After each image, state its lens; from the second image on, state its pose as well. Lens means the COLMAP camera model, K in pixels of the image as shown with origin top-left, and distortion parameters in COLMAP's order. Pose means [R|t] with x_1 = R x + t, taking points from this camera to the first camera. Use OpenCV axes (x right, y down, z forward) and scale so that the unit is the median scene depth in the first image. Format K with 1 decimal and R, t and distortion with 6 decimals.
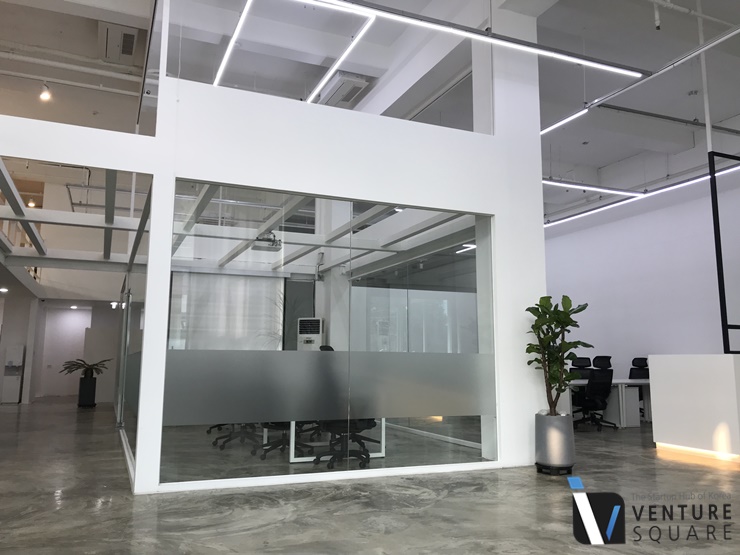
lens RADIAL K [[607.4, 0, 370.0], [0, 607.4, 277.5], [0, 0, 1]] dist [-0.001619, 0.003552]
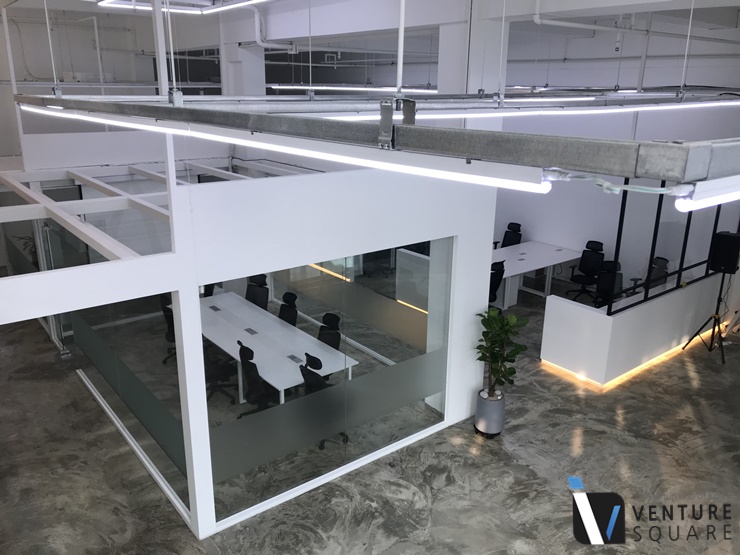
lens RADIAL K [[607.4, 0, 370.0], [0, 607.4, 277.5], [0, 0, 1]] dist [-0.001619, 0.003552]
pose [[0.964801, -0.074647, 0.252165, -0.229873], [-0.041546, 0.903564, 0.426435, -0.482914], [-0.259679, -0.421901, 0.868658, 0.035499]]
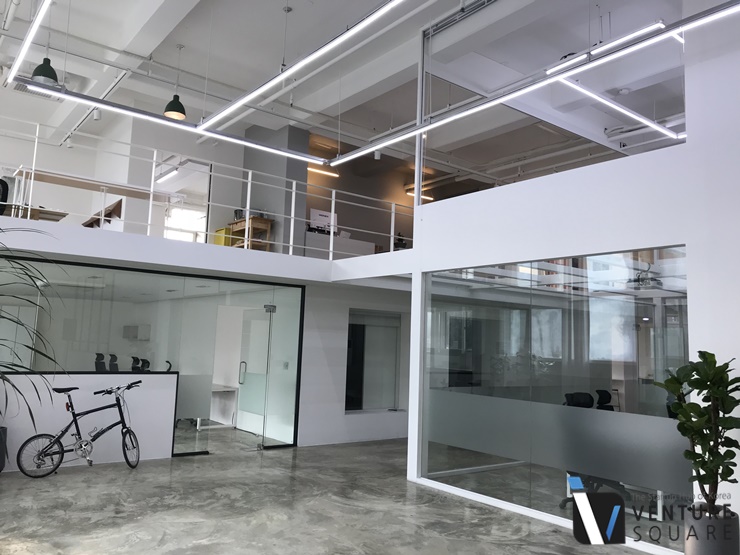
lens RADIAL K [[607.4, 0, 370.0], [0, 607.4, 277.5], [0, 0, 1]] dist [-0.001619, 0.003552]
pose [[0.253337, -0.105486, -0.961610, 0.832406], [0.097304, 0.991774, -0.083160, -0.031463], [0.962472, -0.072501, 0.261517, 0.377505]]
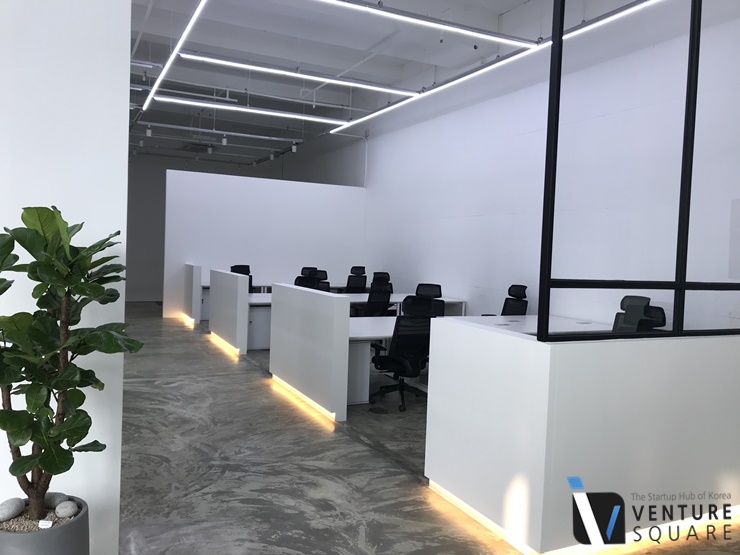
lens RADIAL K [[607.4, 0, 370.0], [0, 607.4, 277.5], [0, 0, 1]] dist [-0.001619, 0.003552]
pose [[0.998343, 0.029398, 0.049466, 0.434165], [-0.037795, 0.983219, 0.178471, 0.001620], [-0.043389, -0.180045, 0.982701, 0.562922]]
